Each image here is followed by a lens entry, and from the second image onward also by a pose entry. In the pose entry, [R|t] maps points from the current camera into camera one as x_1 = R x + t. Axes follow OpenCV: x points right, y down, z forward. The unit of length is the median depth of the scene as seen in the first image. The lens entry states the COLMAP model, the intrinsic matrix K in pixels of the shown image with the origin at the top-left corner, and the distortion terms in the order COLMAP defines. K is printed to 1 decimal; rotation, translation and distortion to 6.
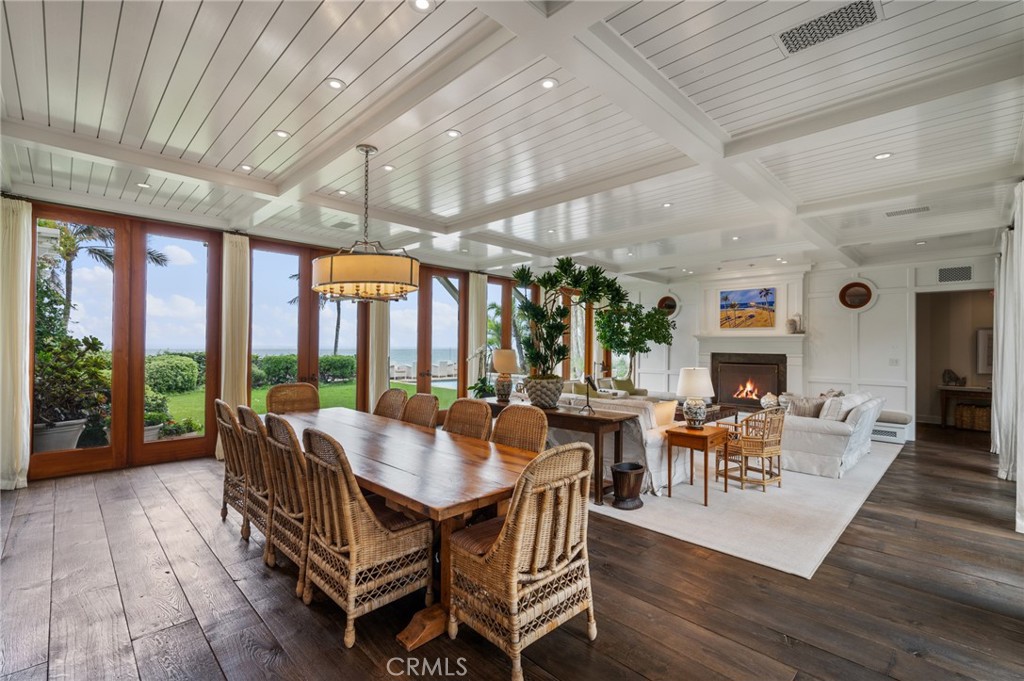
lens RADIAL K [[467.2, 0, 512.0], [0, 467.2, 342.3], [0, 0, 1]] dist [0.018395, -0.000431]
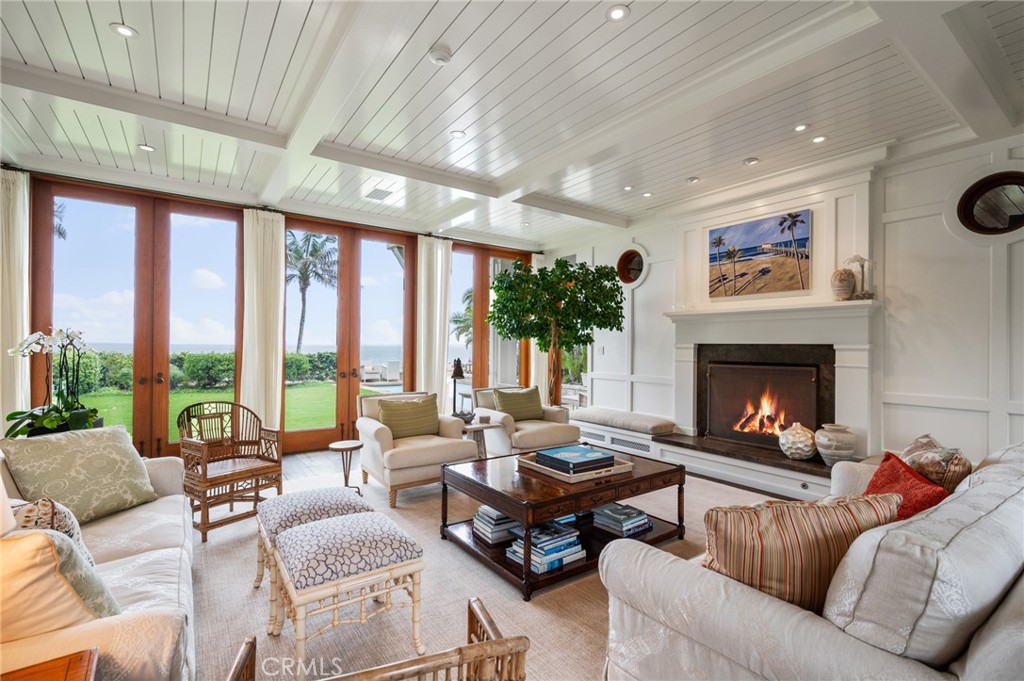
lens RADIAL K [[467.2, 0, 516.8], [0, 467.2, 340.6], [0, 0, 1]] dist [0.018395, -0.000431]
pose [[0.987107, -0.006969, -0.159907, 0.329513], [0.006548, 0.999974, -0.003157, 0.020562], [0.159925, 0.002069, 0.987127, 0.457383]]
